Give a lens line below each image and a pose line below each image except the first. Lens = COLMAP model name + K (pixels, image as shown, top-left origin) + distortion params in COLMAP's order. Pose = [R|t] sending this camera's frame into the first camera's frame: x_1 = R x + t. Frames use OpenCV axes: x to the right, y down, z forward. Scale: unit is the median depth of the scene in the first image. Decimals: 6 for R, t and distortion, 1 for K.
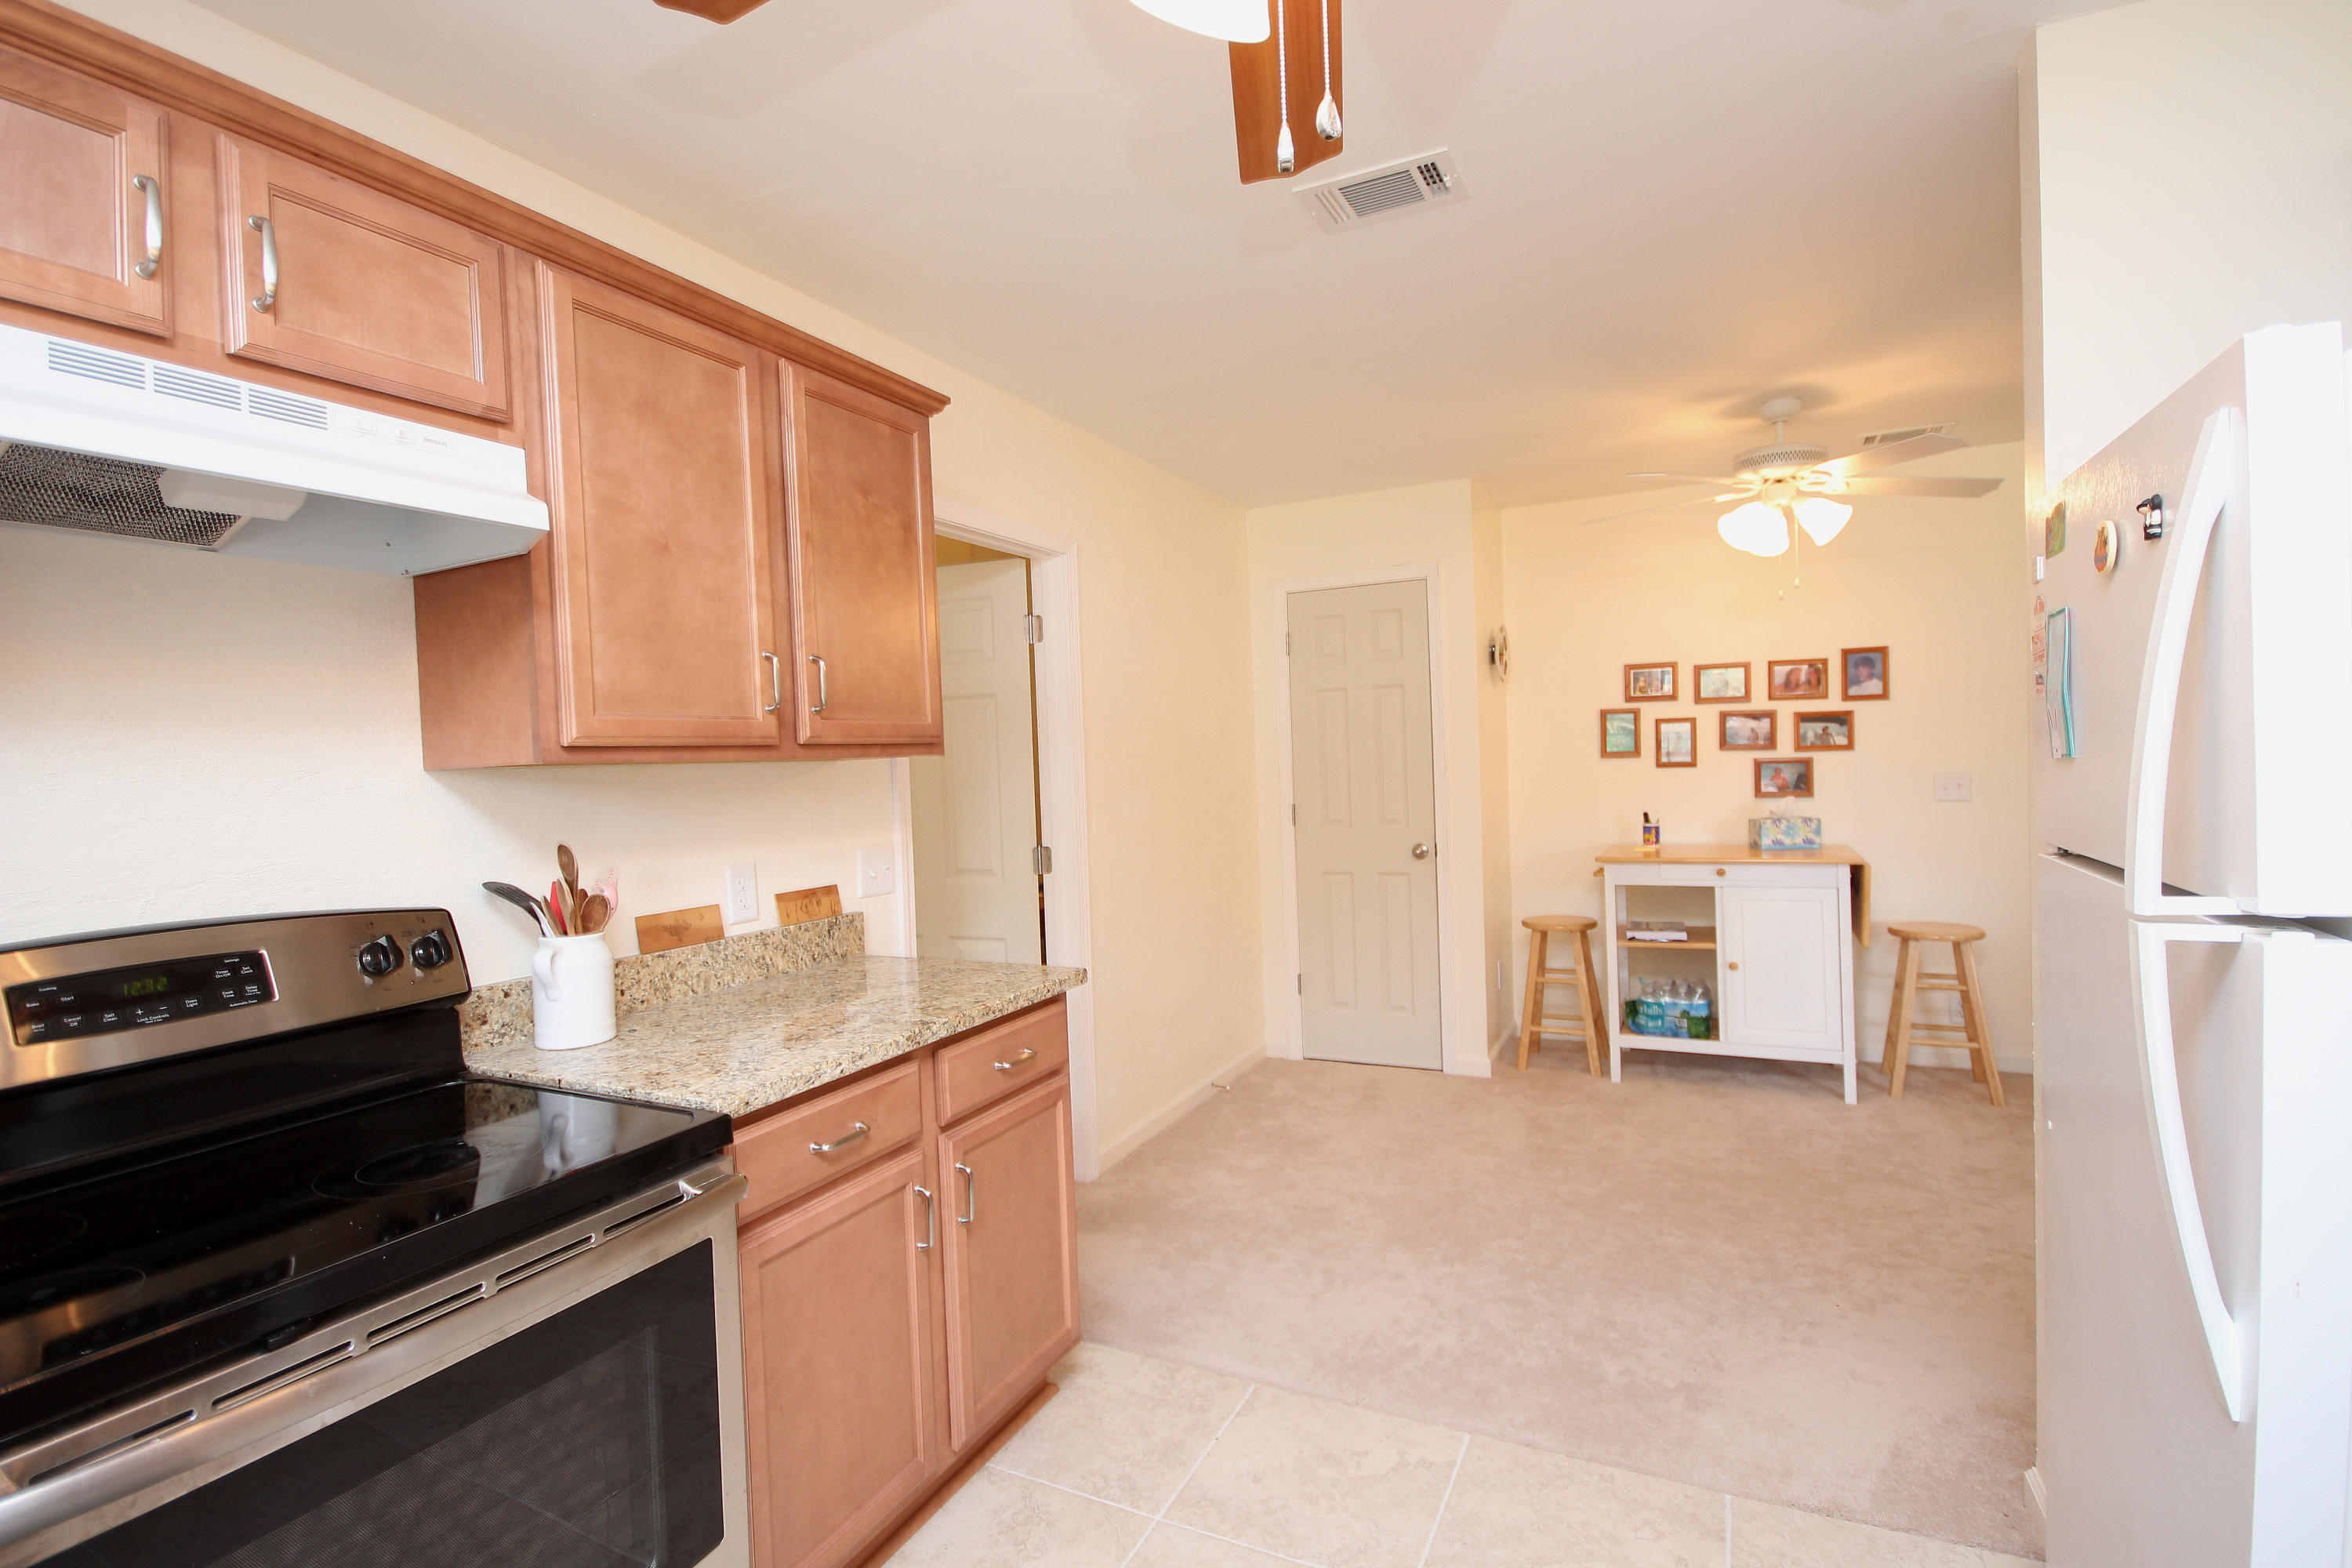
lens RADIAL K [[1096.2, 0, 1174.6], [0, 1096.2, 775.8], [0, 0, 1]] dist [-0.001866, -0.000686]
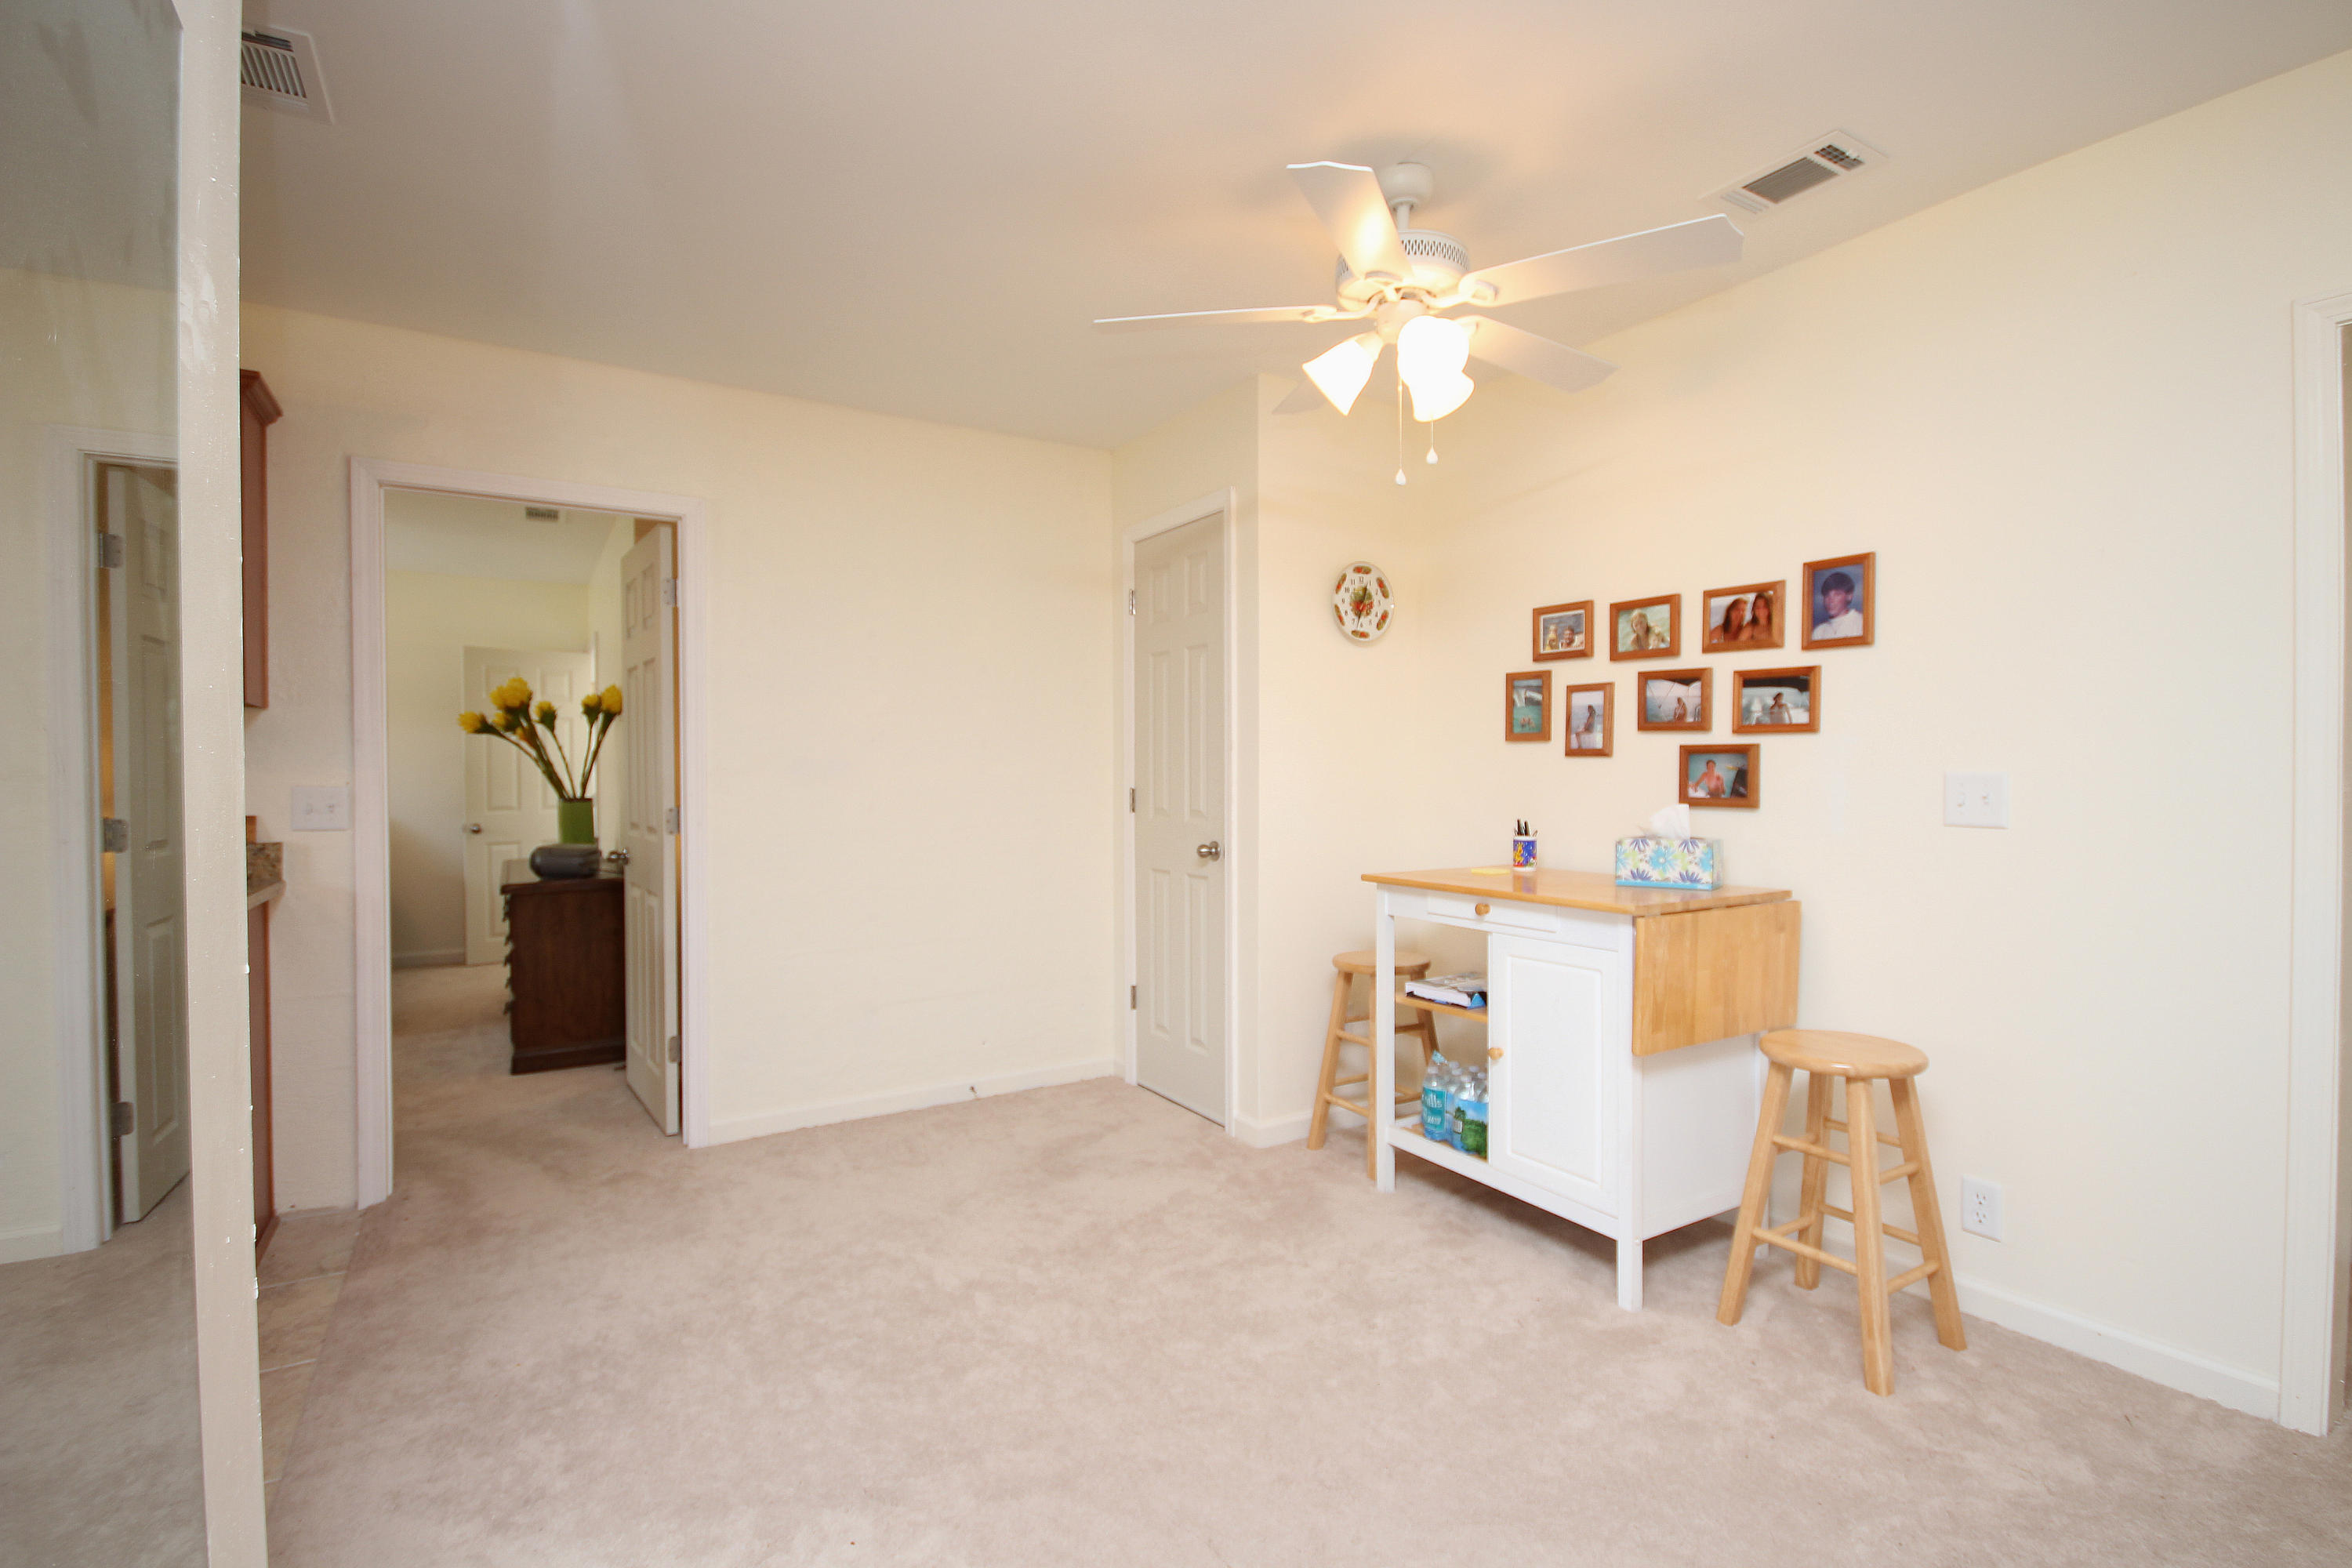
lens RADIAL K [[1096.2, 0, 1173.9], [0, 1096.2, 793.7], [0, 0, 1]] dist [-0.001866, -0.000686]
pose [[0.848752, 0.044409, -0.526923, 0.626947], [-0.033457, 0.998981, 0.030303, 0.003162], [0.527732, -0.008090, 0.849372, 0.305638]]
